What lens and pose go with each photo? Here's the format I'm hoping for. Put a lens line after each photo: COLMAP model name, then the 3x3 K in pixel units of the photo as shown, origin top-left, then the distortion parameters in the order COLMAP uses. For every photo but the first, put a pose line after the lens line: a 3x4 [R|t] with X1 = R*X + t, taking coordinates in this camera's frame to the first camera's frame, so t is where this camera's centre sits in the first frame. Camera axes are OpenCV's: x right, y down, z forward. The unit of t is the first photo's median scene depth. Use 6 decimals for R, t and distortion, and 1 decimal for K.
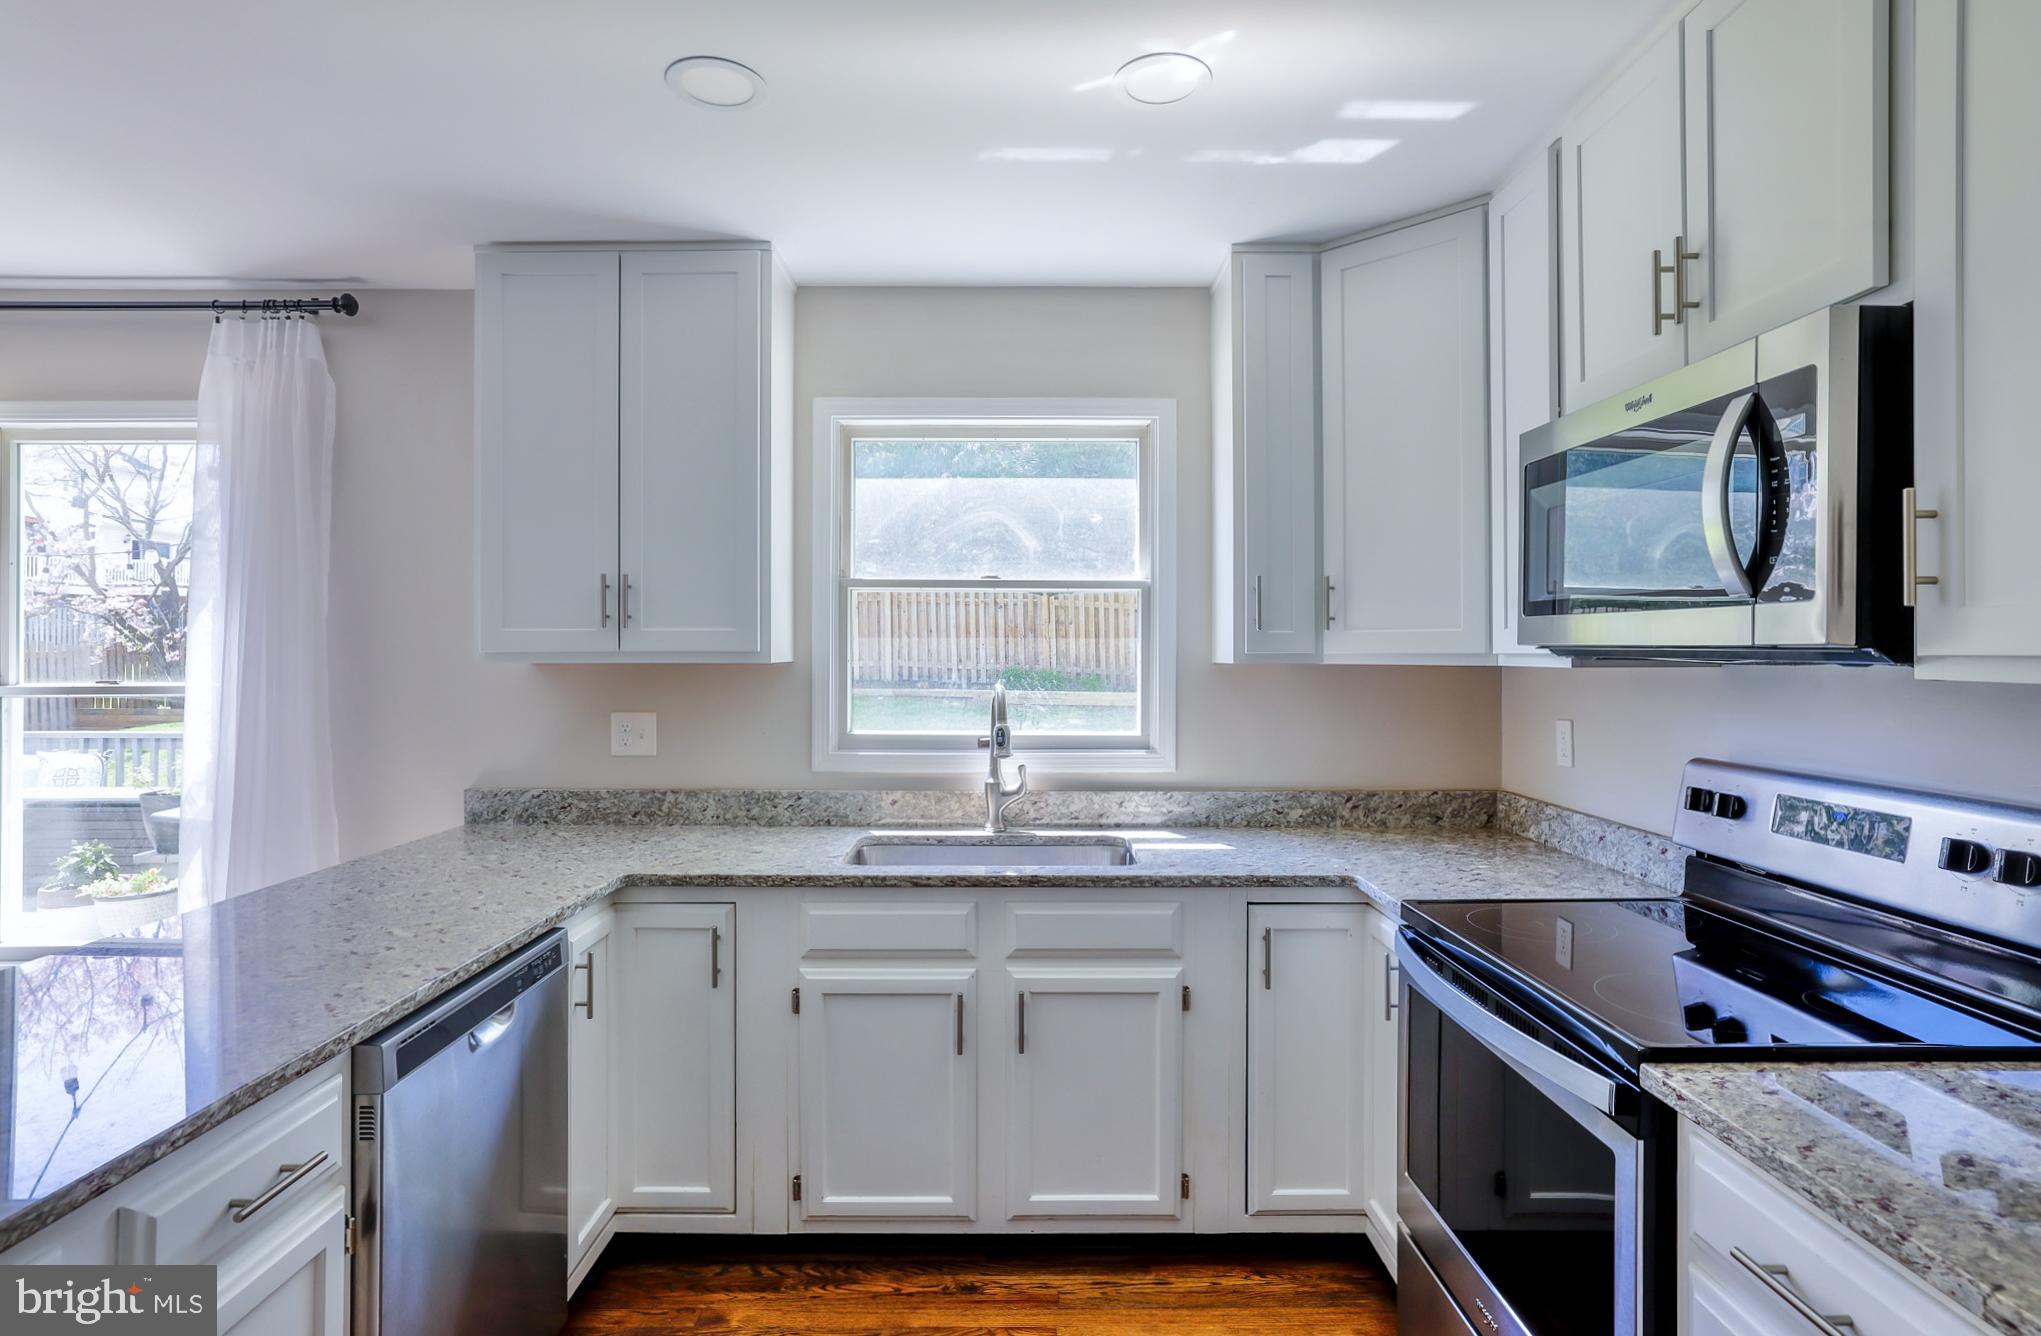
lens RADIAL K [[1011.6, 0, 1020.5], [0, 1011.6, 668.0], [0, 0, 1]] dist [-0.025205, 0.000313]
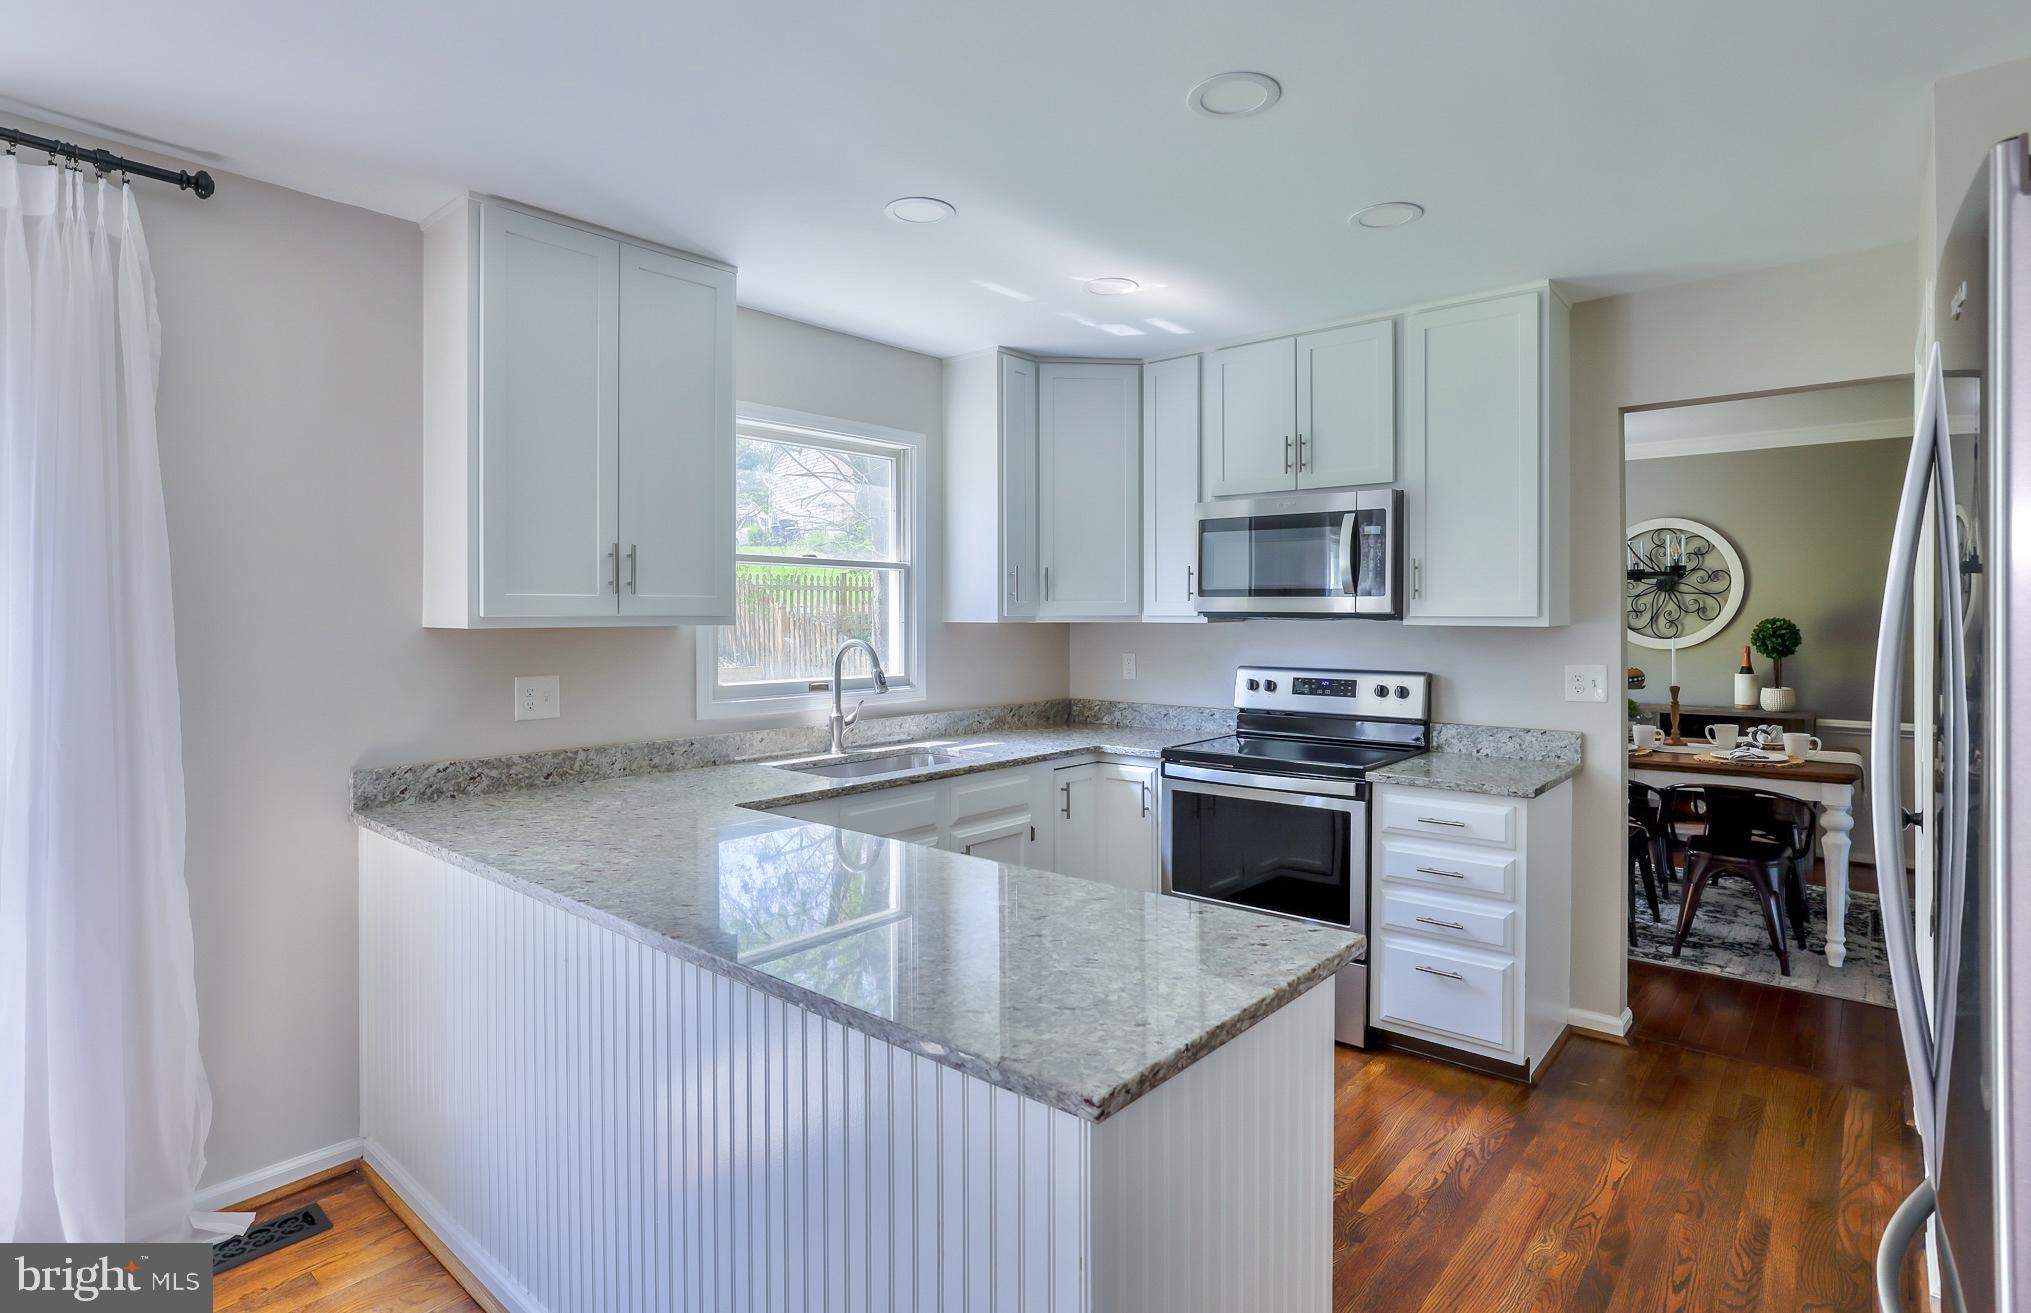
lens RADIAL K [[1033.2, 0, 1011.6], [0, 1033.2, 636.8], [0, 0, 1]] dist [-0.003037, 0.000321]
pose [[0.659040, -0.018681, 0.751876, -0.859949], [0.011720, 0.999825, 0.014569, -0.004701], [-0.752016, -0.000790, 0.659144, -0.037250]]
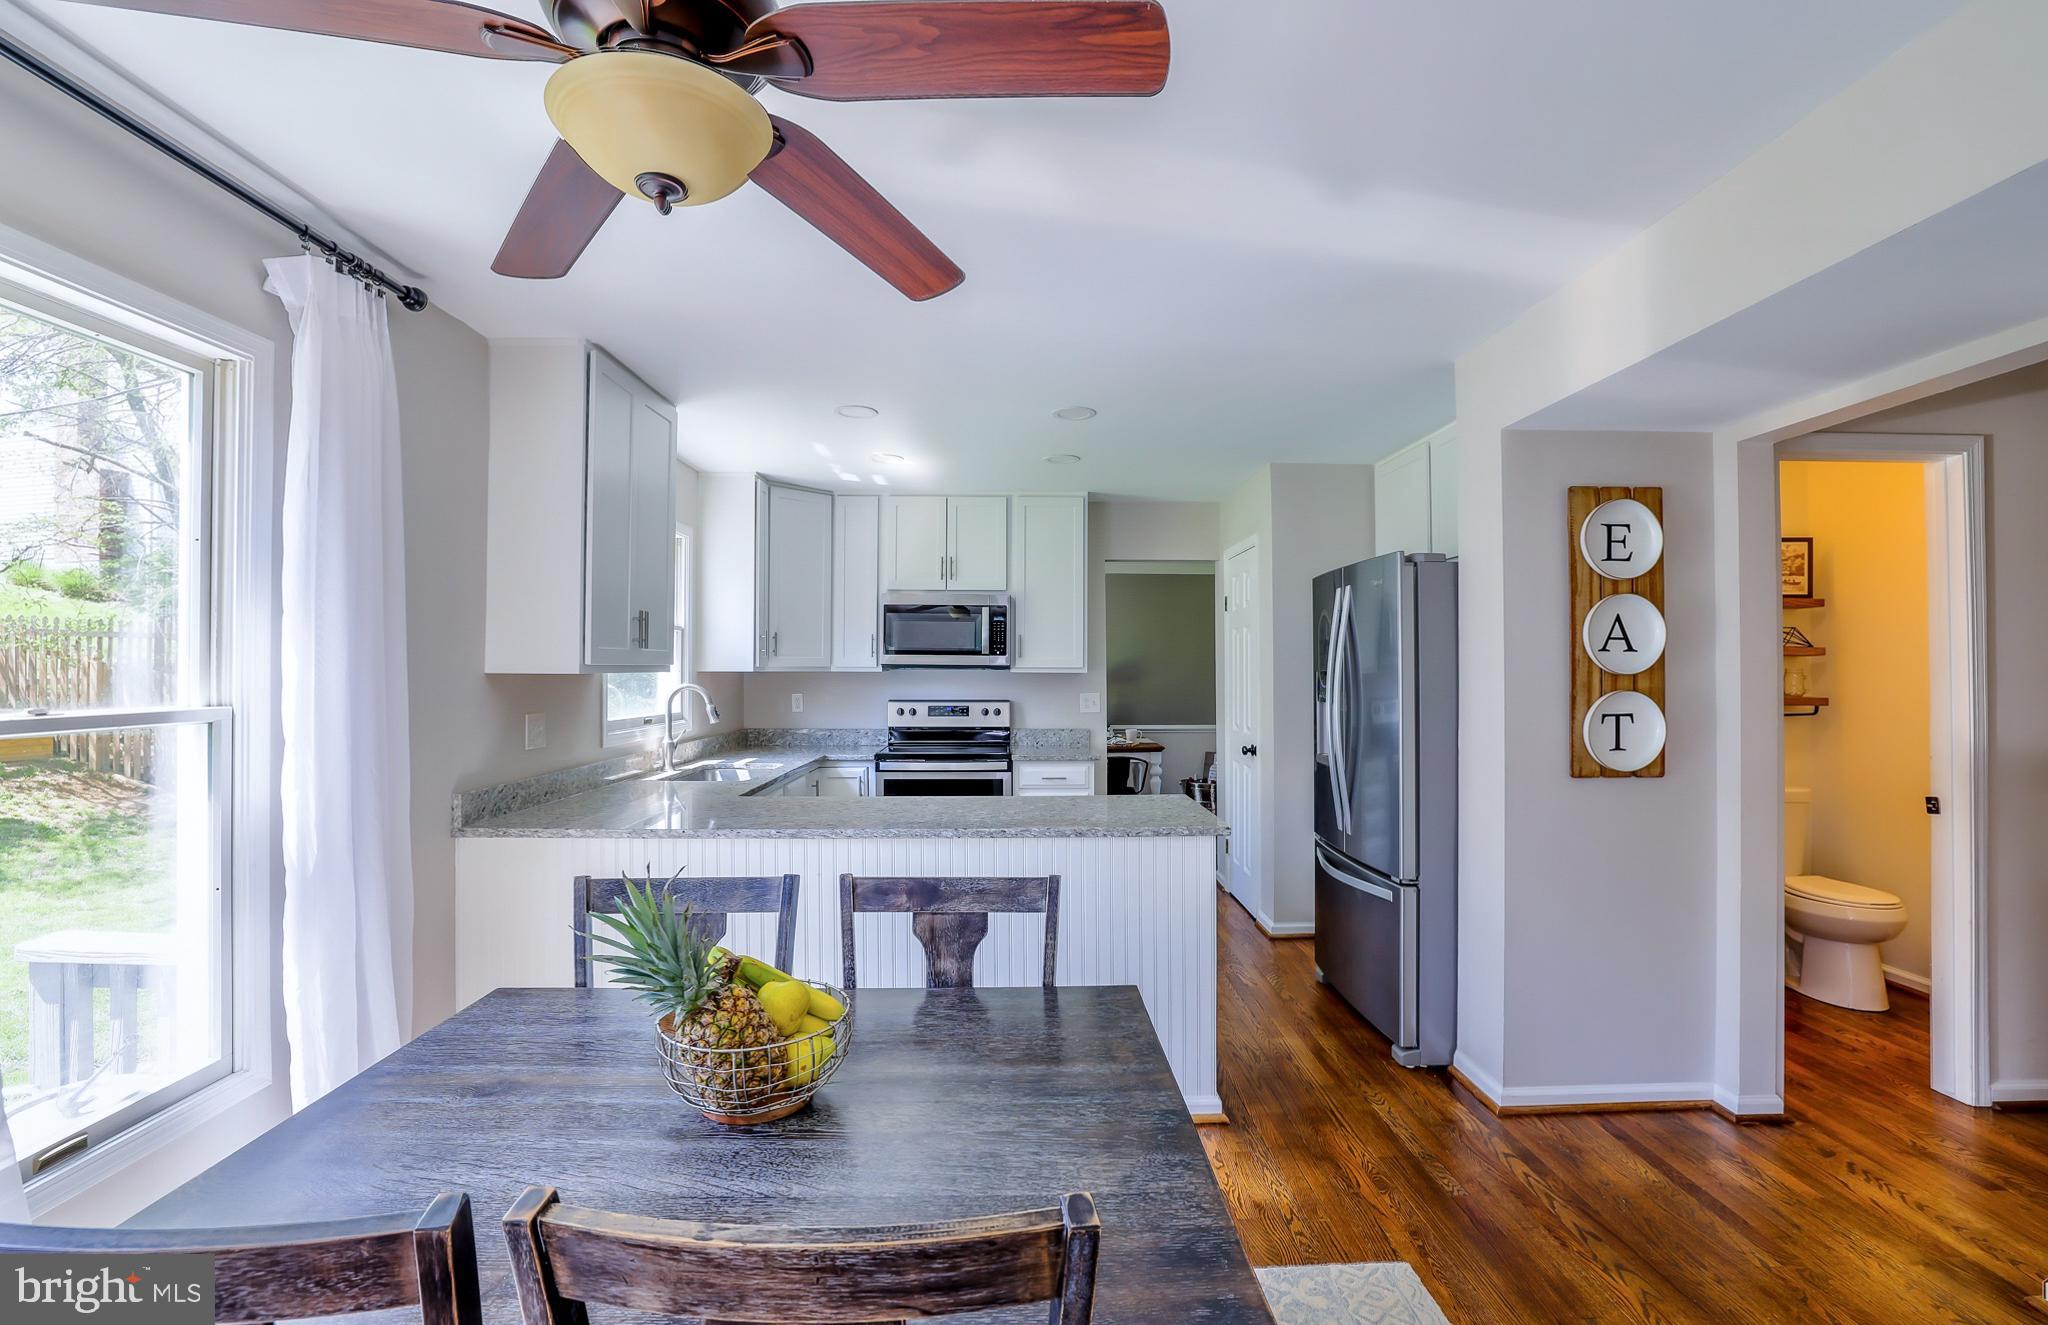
lens RADIAL K [[913.3, 0, 1024.0], [0, 913.3, 662.5], [0, 0, 1]] dist [-0.000010, 0.000011]
pose [[-0.014680, 0.004359, 0.999883, -1.534769], [0.009596, 0.999945, -0.004218, -0.007911], [-0.999846, 0.009533, -0.014721, 0.424526]]
